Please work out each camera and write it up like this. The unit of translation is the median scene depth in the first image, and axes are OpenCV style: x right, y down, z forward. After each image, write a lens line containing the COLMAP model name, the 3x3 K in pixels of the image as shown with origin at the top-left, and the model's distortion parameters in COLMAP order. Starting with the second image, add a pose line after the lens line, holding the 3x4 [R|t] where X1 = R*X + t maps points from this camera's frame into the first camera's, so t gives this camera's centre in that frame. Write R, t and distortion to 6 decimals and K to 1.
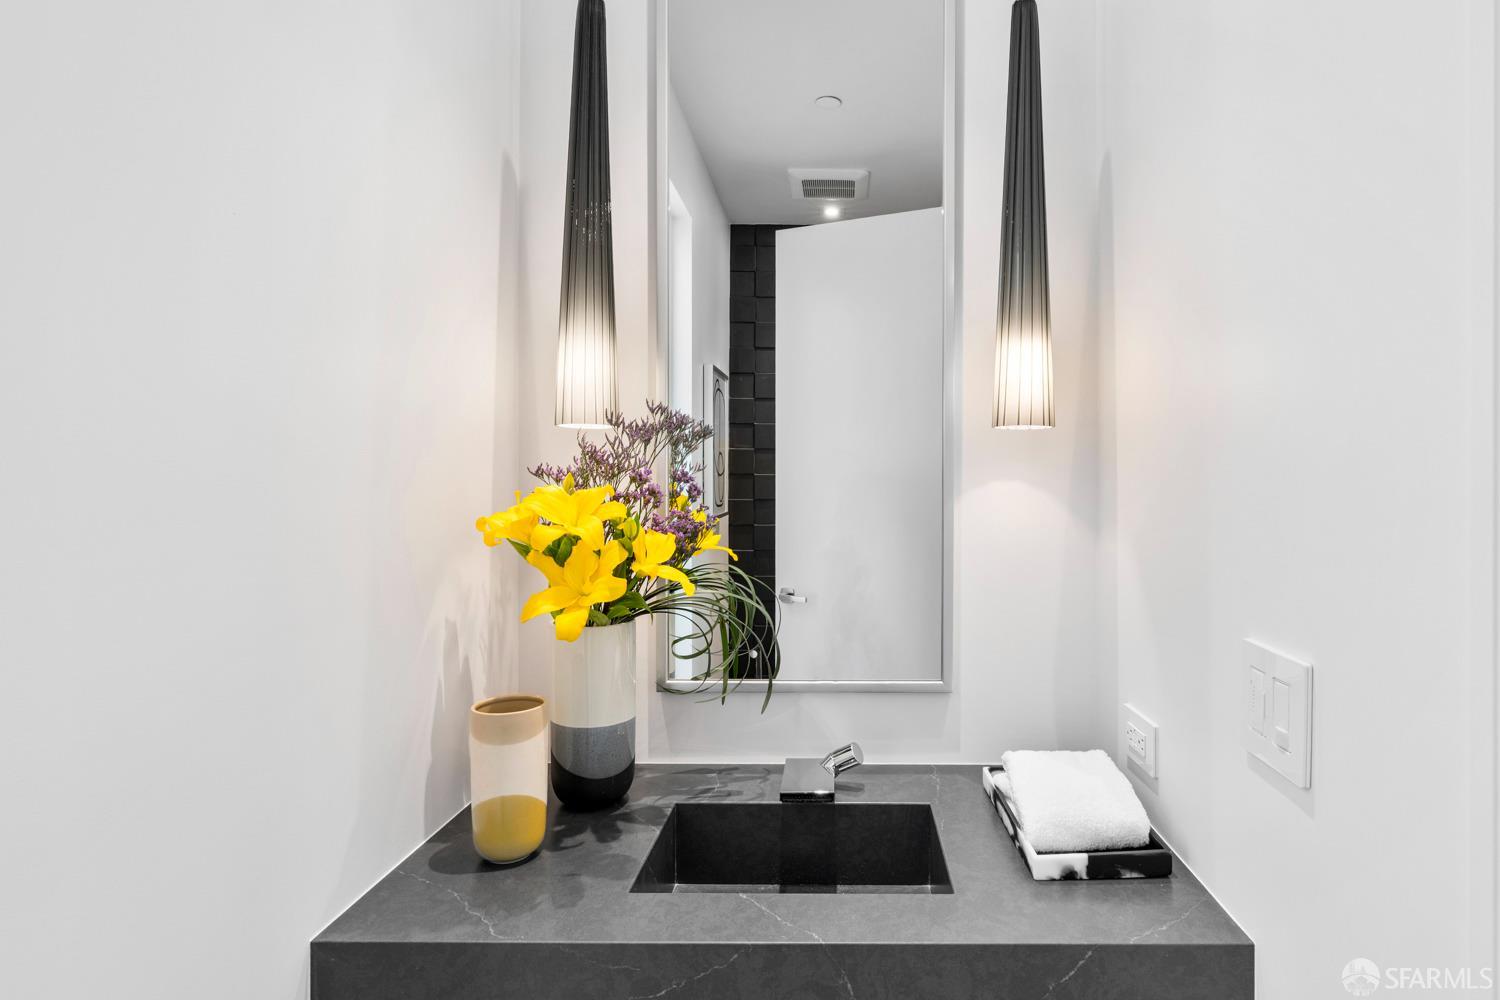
lens RADIAL K [[752.9, 0, 750.4], [0, 752.9, 447.1], [0, 0, 1]] dist [-0.003401, -0.000379]
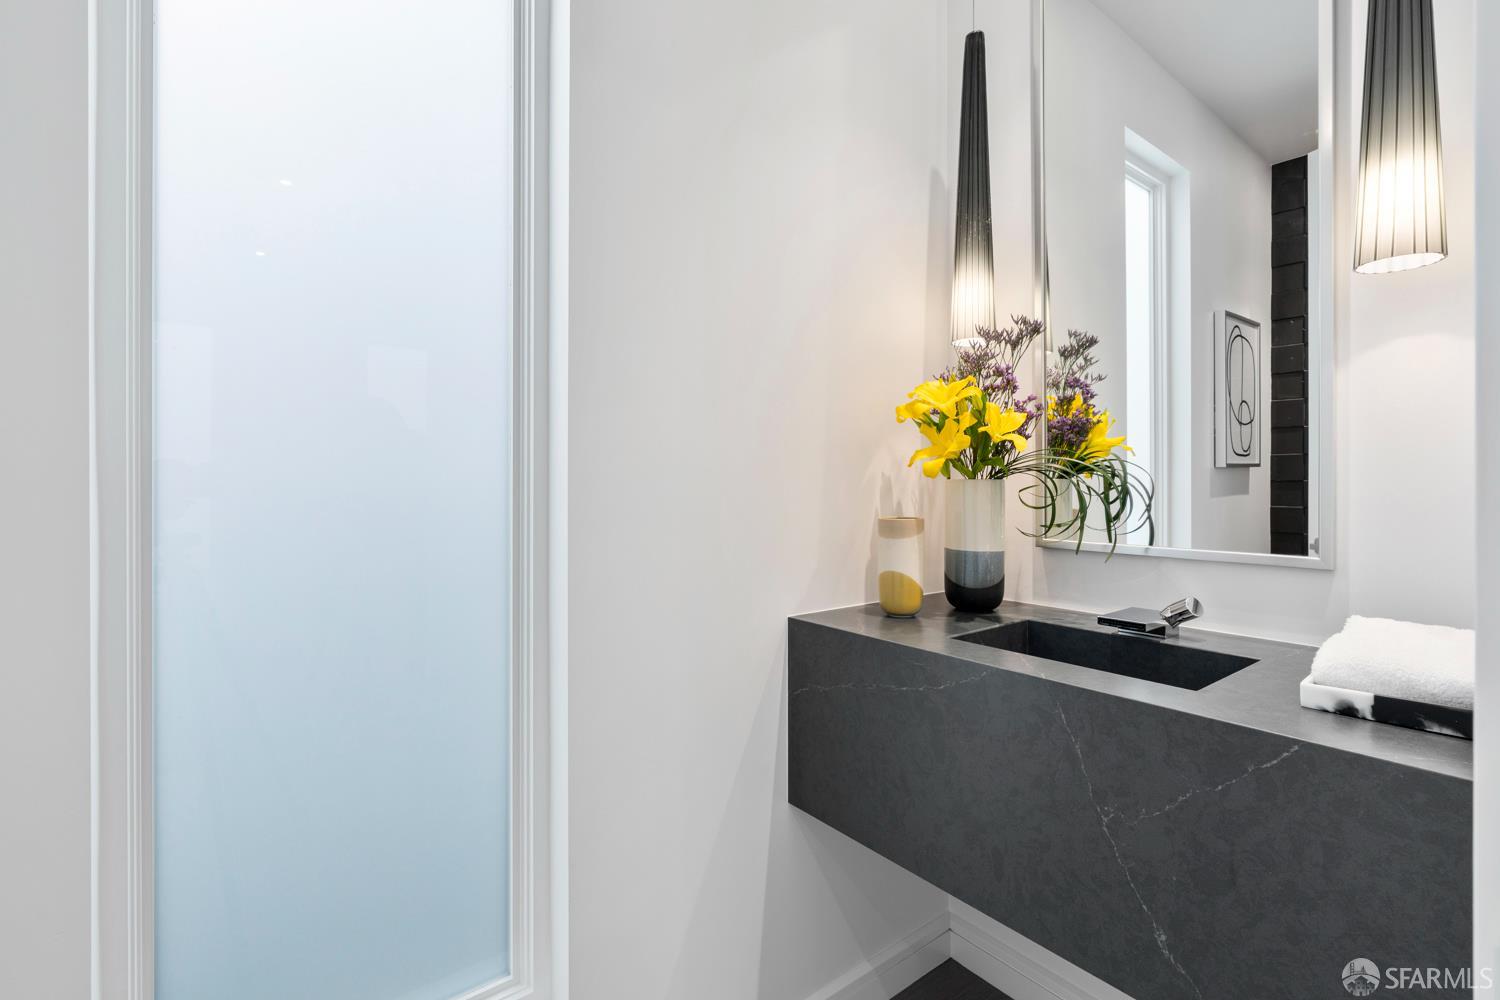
lens RADIAL K [[680.8, 0, 750.0], [0, 680.8, 500.0], [0, 0, 1]] dist [-0.019765, -0.000001]
pose [[0.596964, 0.009029, -0.802217, 0.602263], [-0.002091, 0.999951, 0.009698, 0.278017], [0.802265, -0.004112, 0.596954, -0.093514]]
